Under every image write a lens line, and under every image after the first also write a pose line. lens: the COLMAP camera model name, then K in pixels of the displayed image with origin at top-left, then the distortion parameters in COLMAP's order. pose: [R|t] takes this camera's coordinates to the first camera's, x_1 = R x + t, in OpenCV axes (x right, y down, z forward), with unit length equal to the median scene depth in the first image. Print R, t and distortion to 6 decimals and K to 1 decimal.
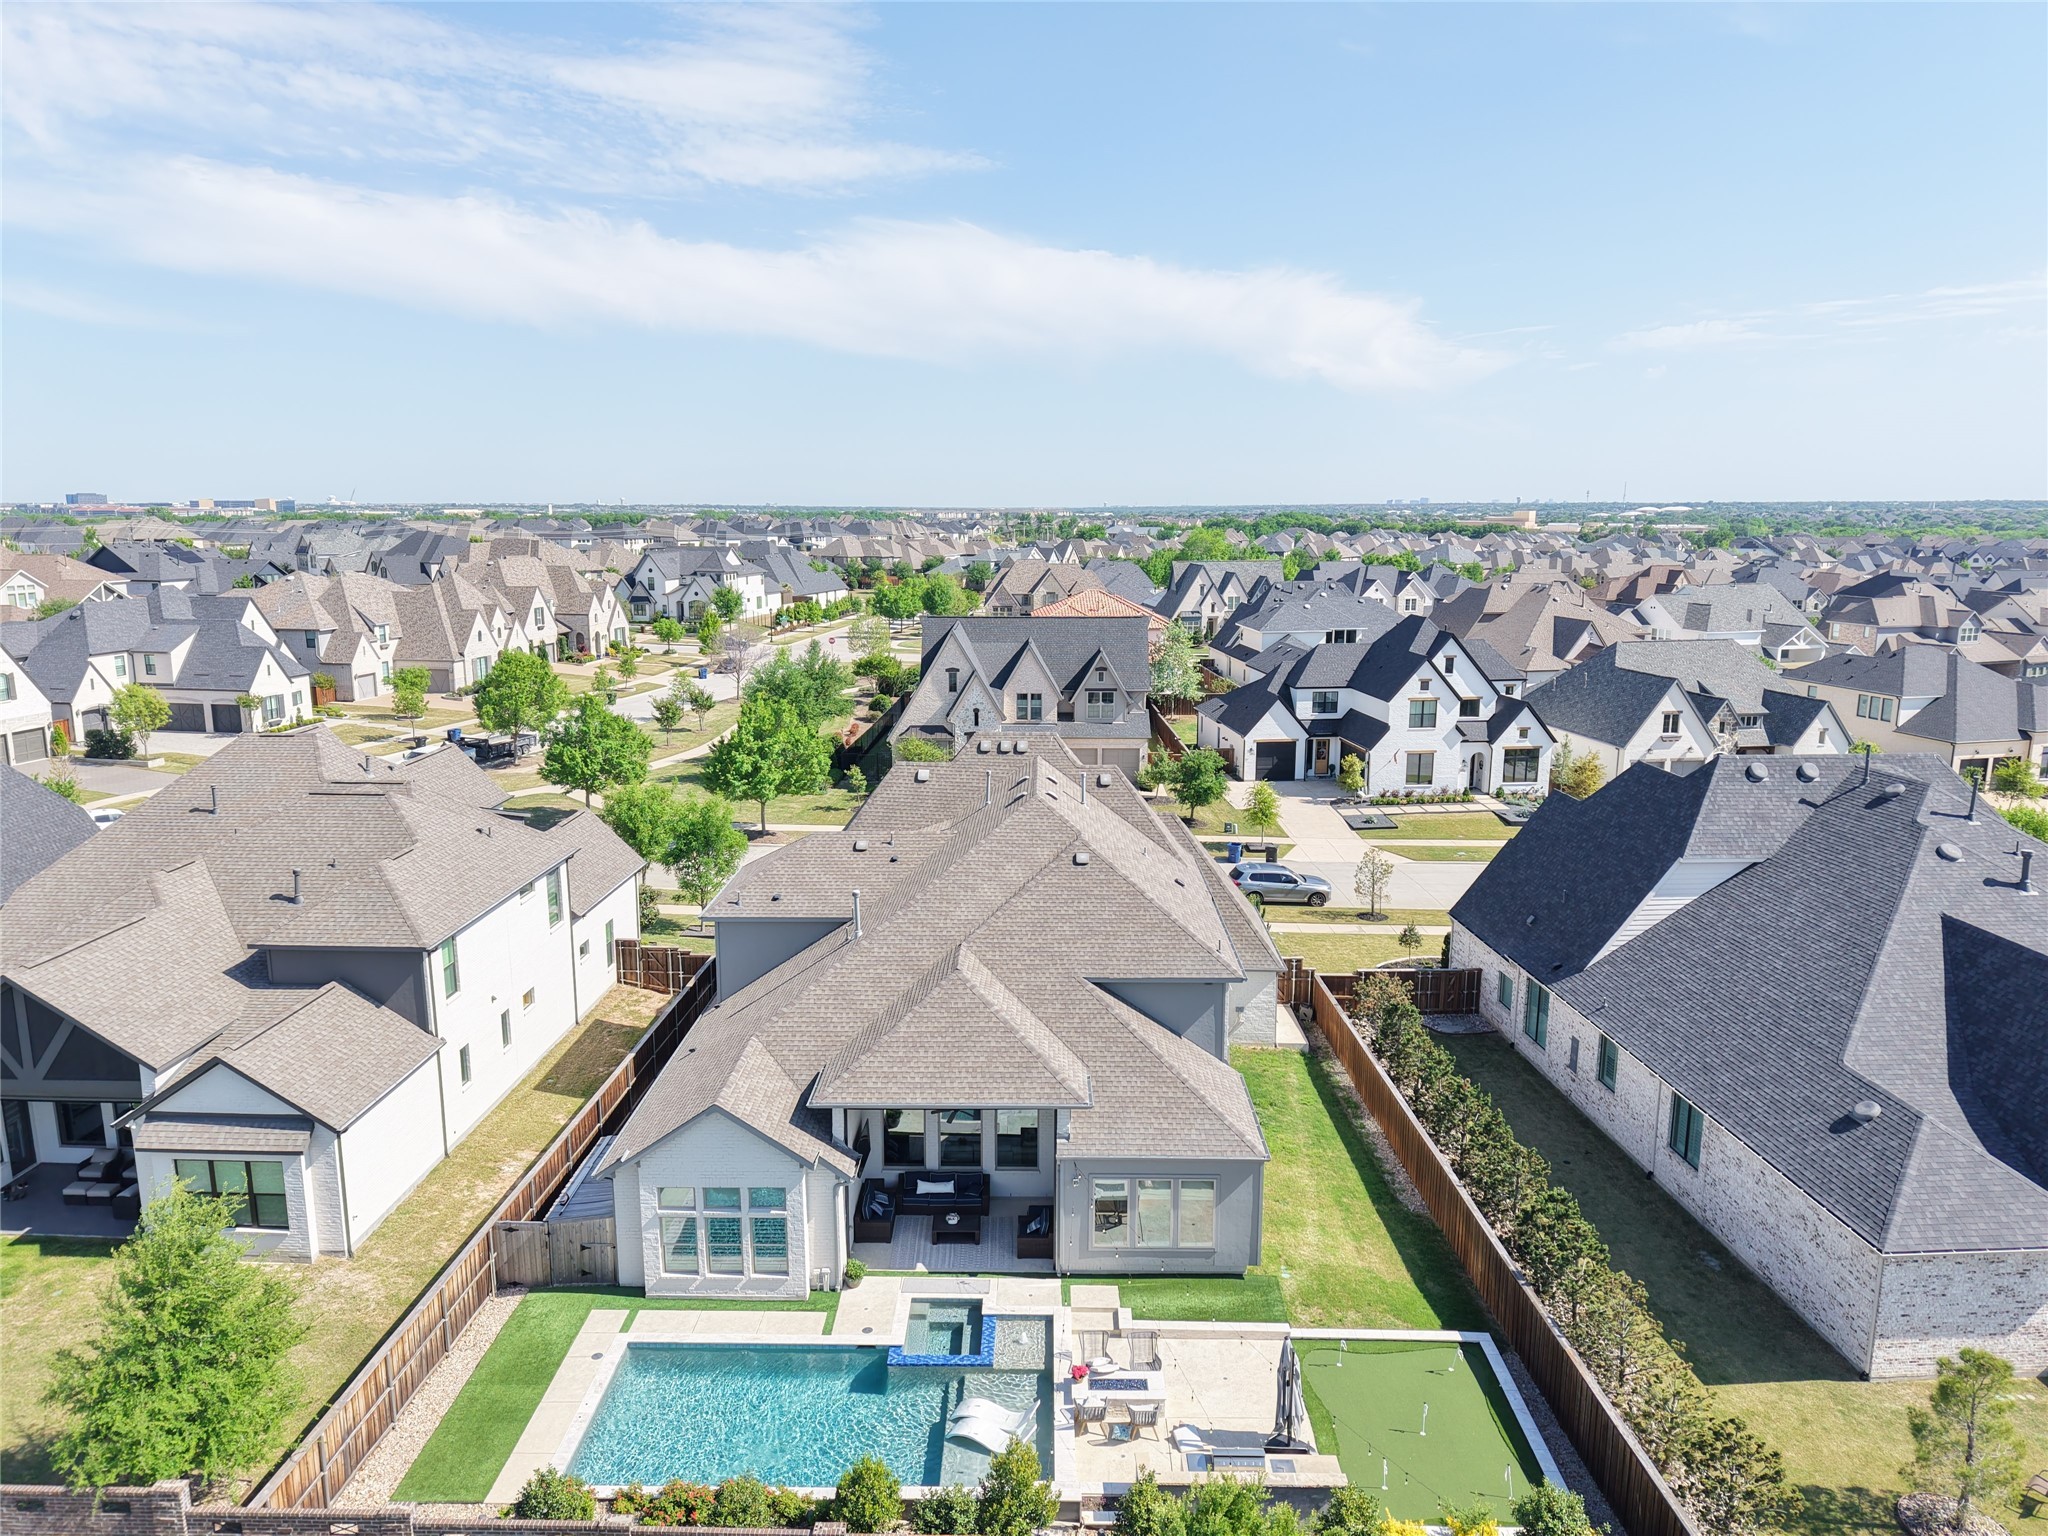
lens RADIAL K [[1368.4, 0, 1022.3], [0, 1368.4, 773.4], [0, 0, 1]] dist [0.022012, -0.012189]
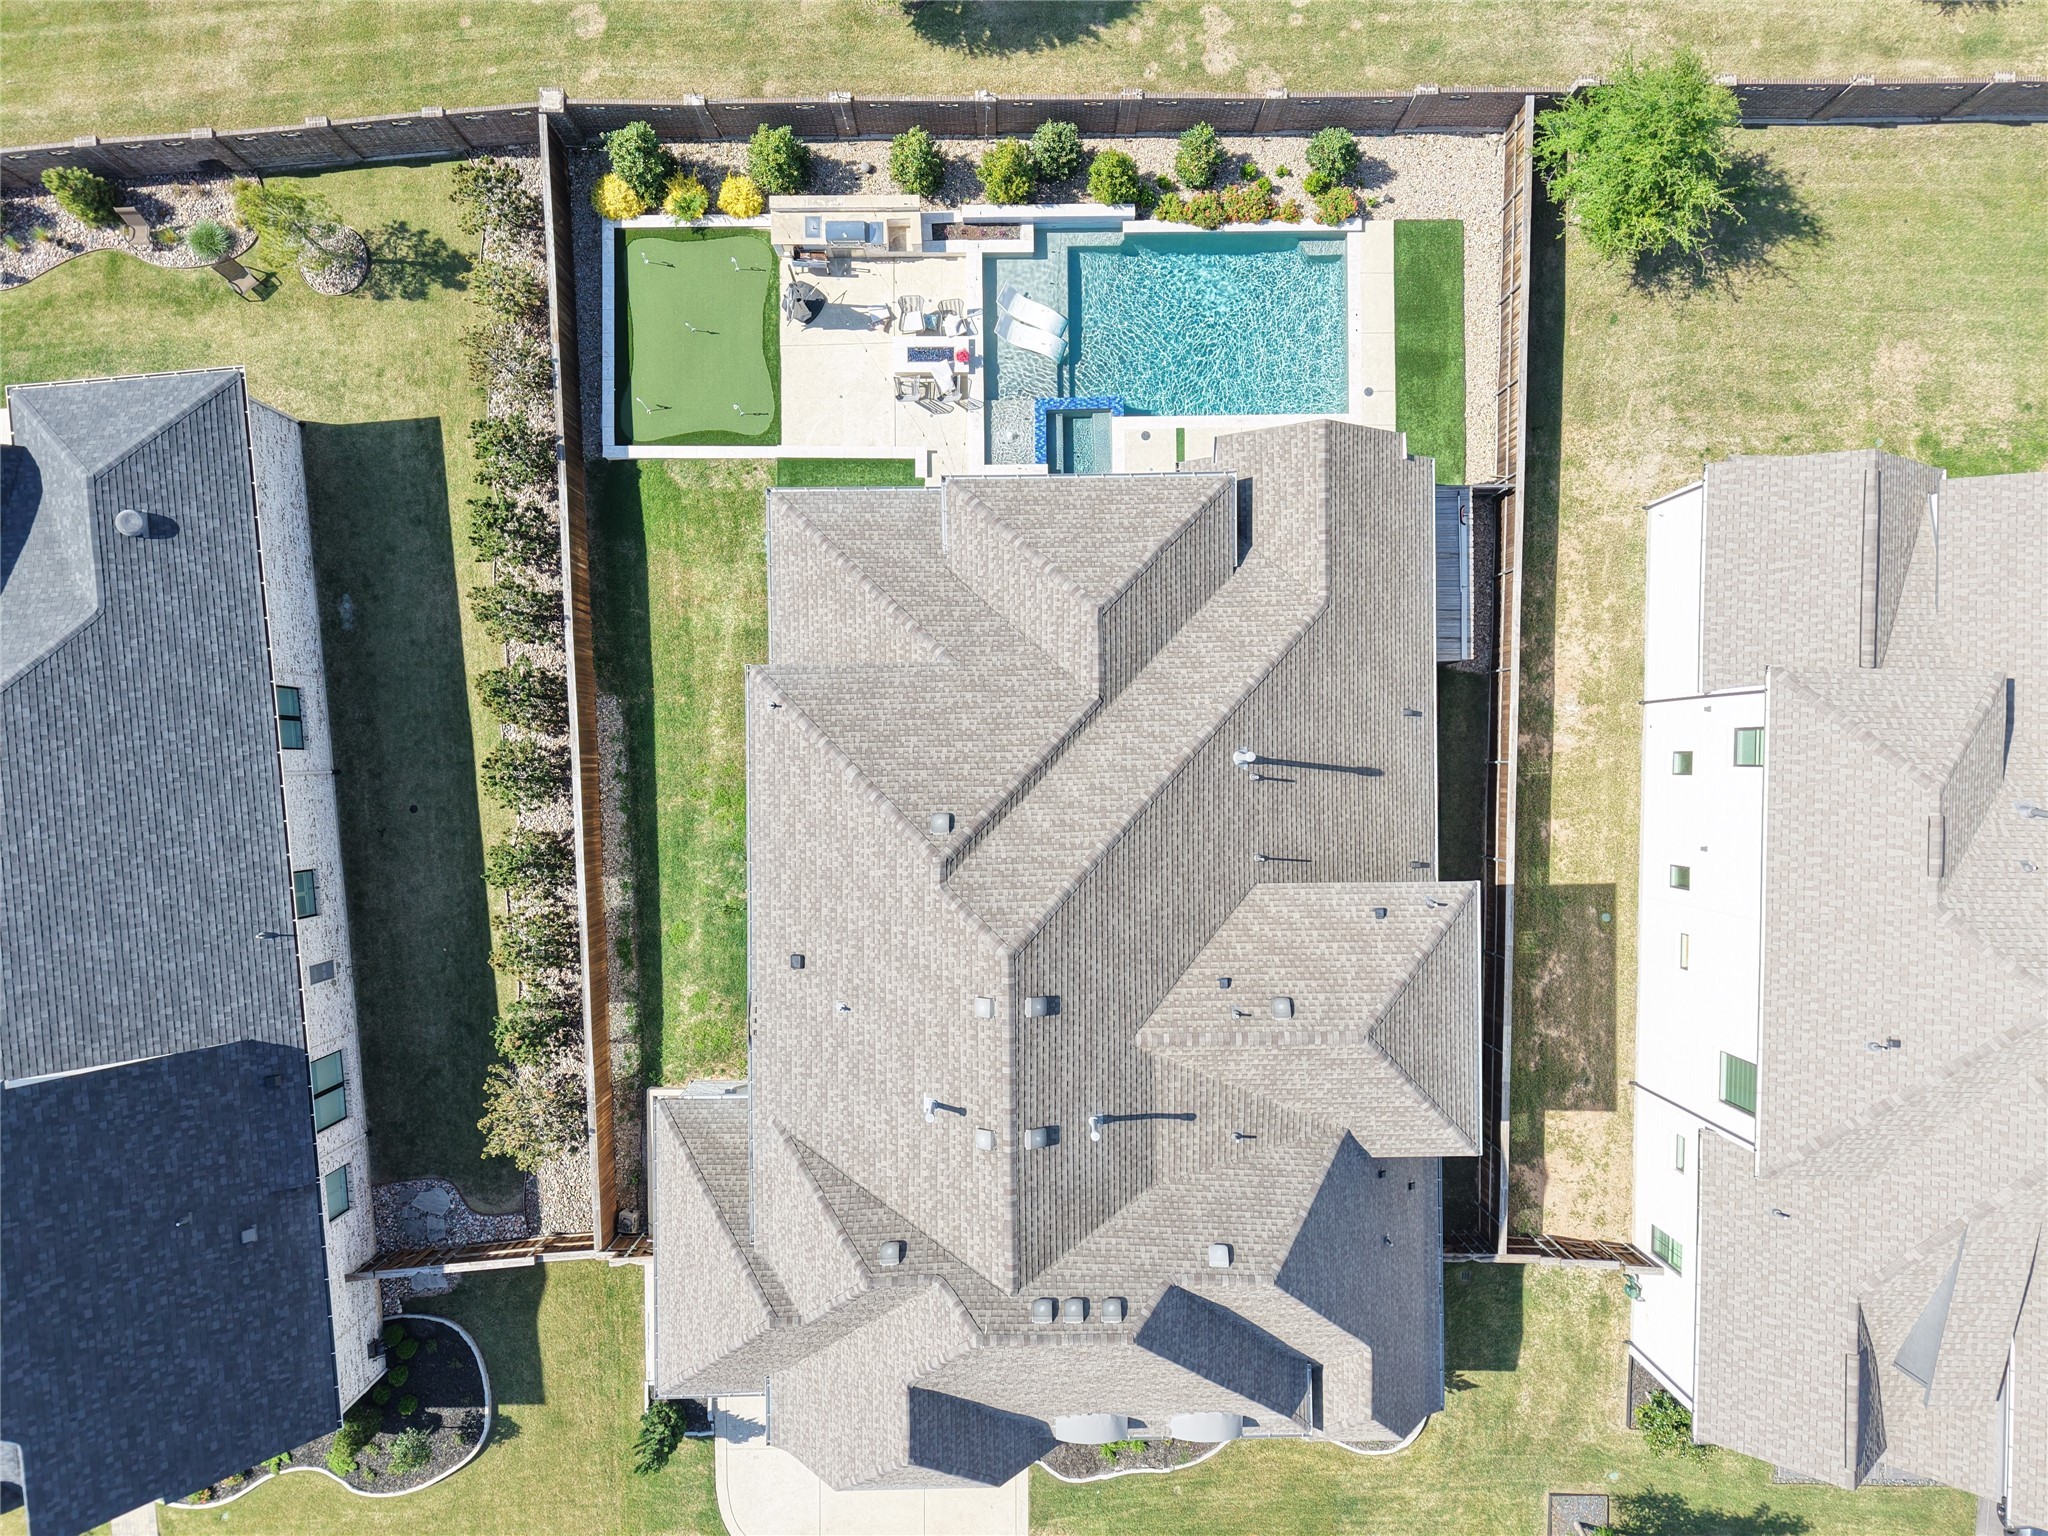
lens RADIAL K [[1368.4, 0, 1030.7], [0, 1368.4, 768.3], [0, 0, 1]] dist [0.022012, -0.012189]
pose [[-0.999705, 0.023764, -0.005013, -0.001446], [-0.009799, -0.205782, 0.978549, -0.250631], [0.022222, 0.978309, 0.205954, 0.335797]]
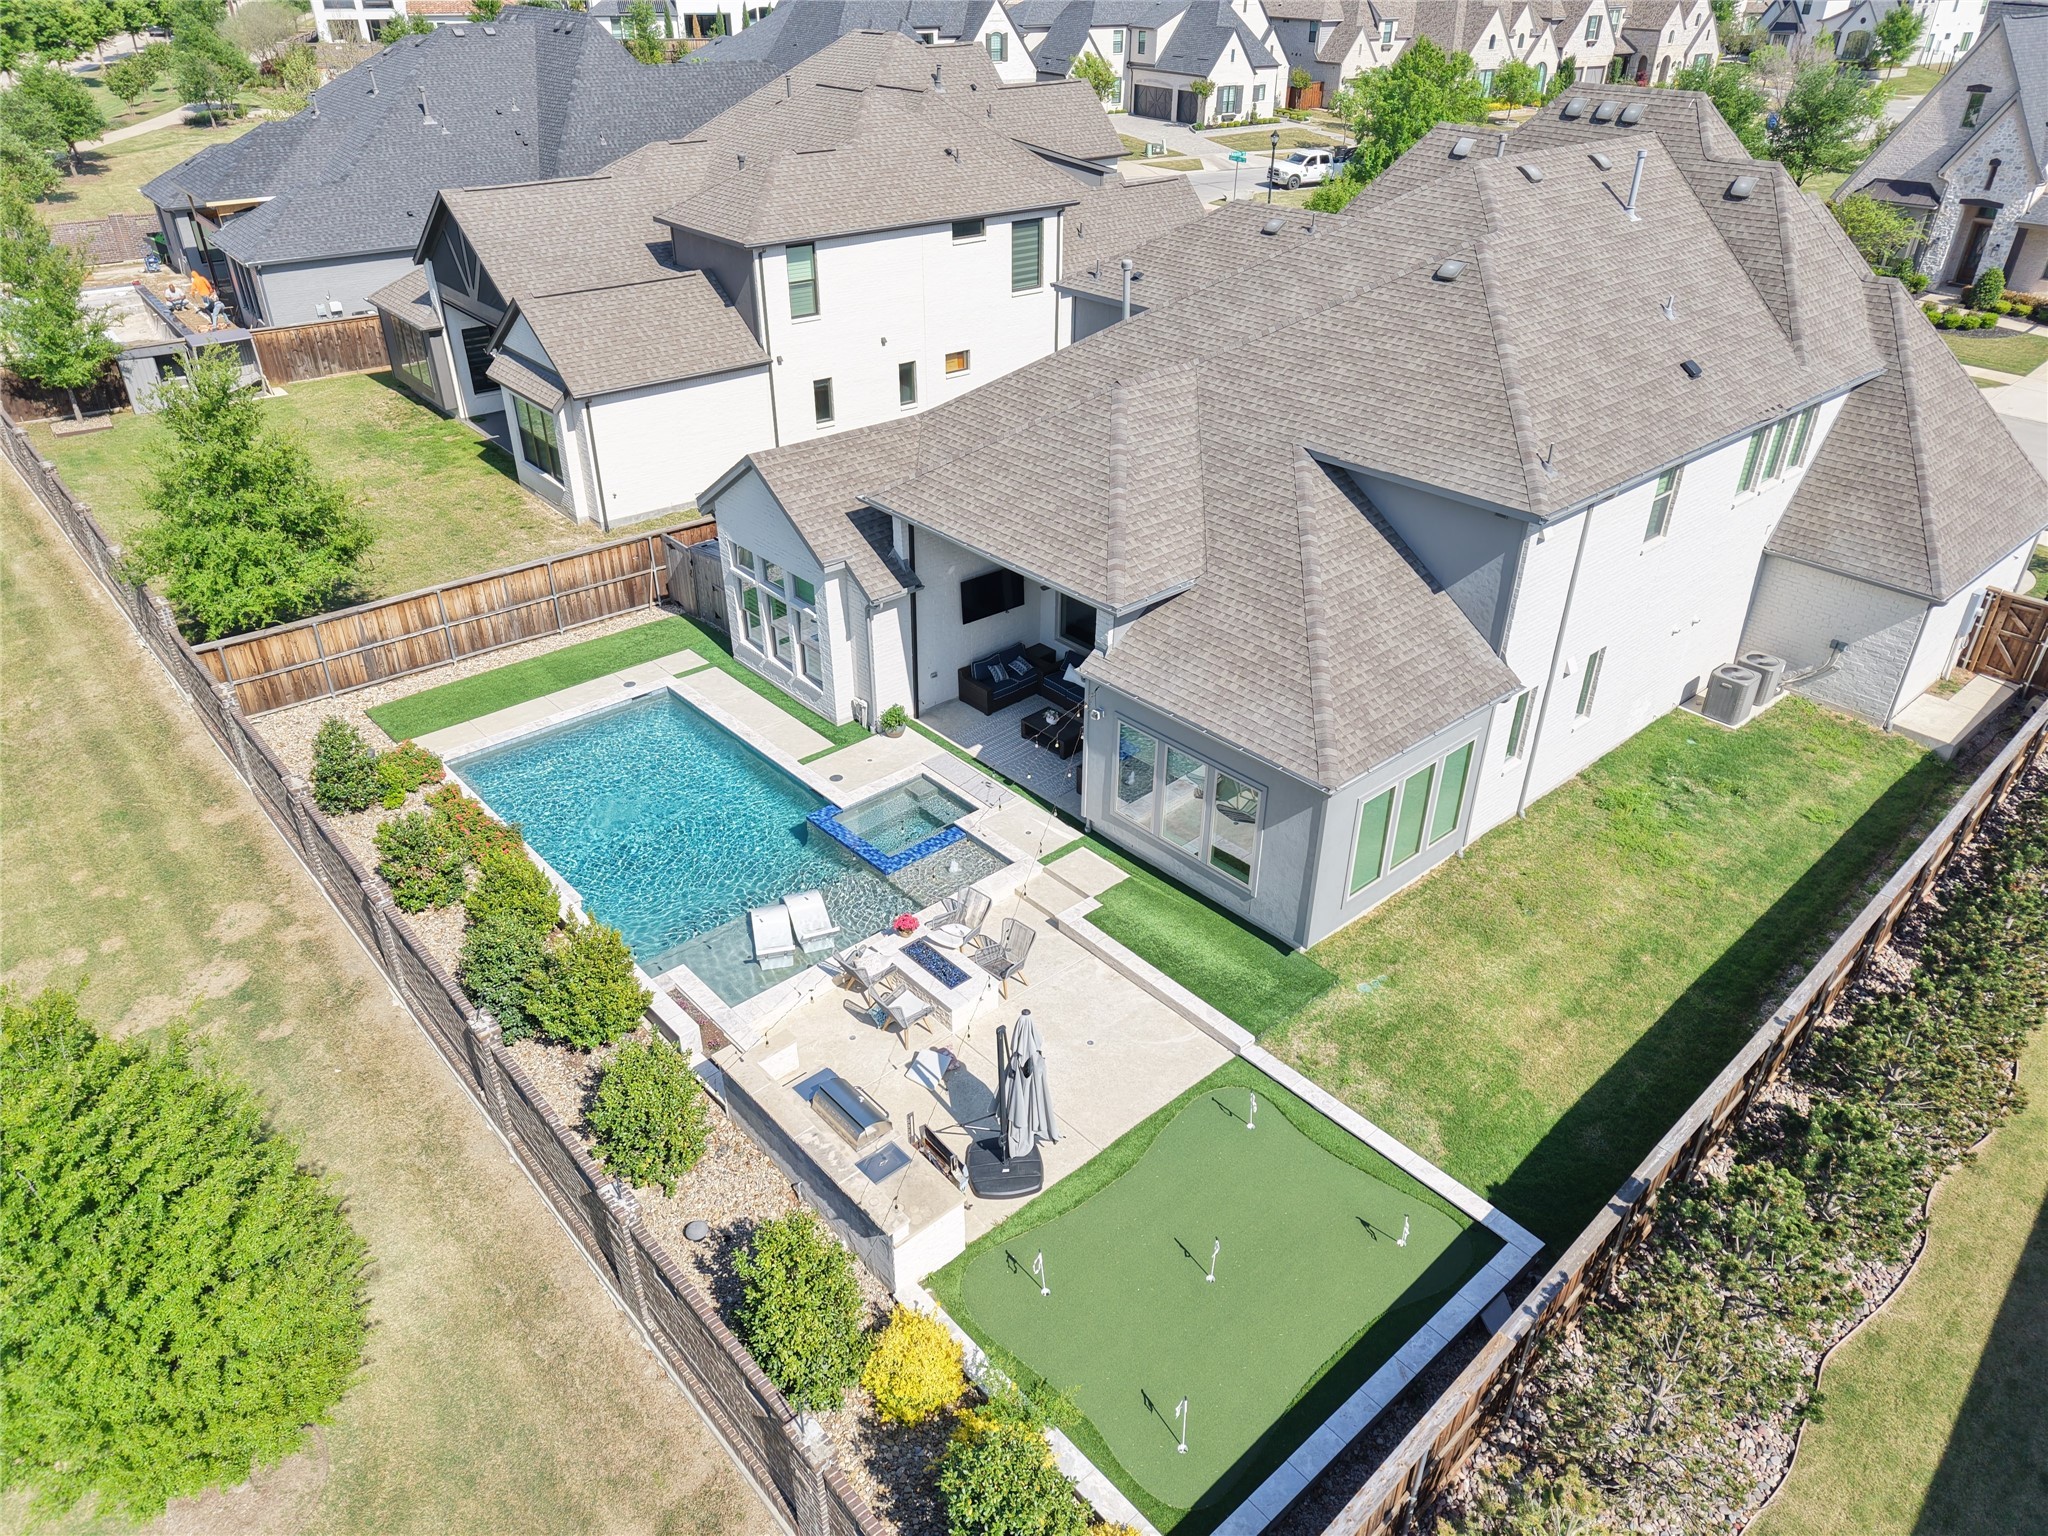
lens RADIAL K [[1368.4, 0, 1031.7], [0, 1368.4, 769.4], [0, 0, 1]] dist [0.022012, -0.012189]
pose [[0.676756, 0.383321, -0.628543, 0.152899], [-0.149729, 0.907579, 0.392278, 0.021644], [0.720821, -0.171365, 0.671604, 0.175910]]
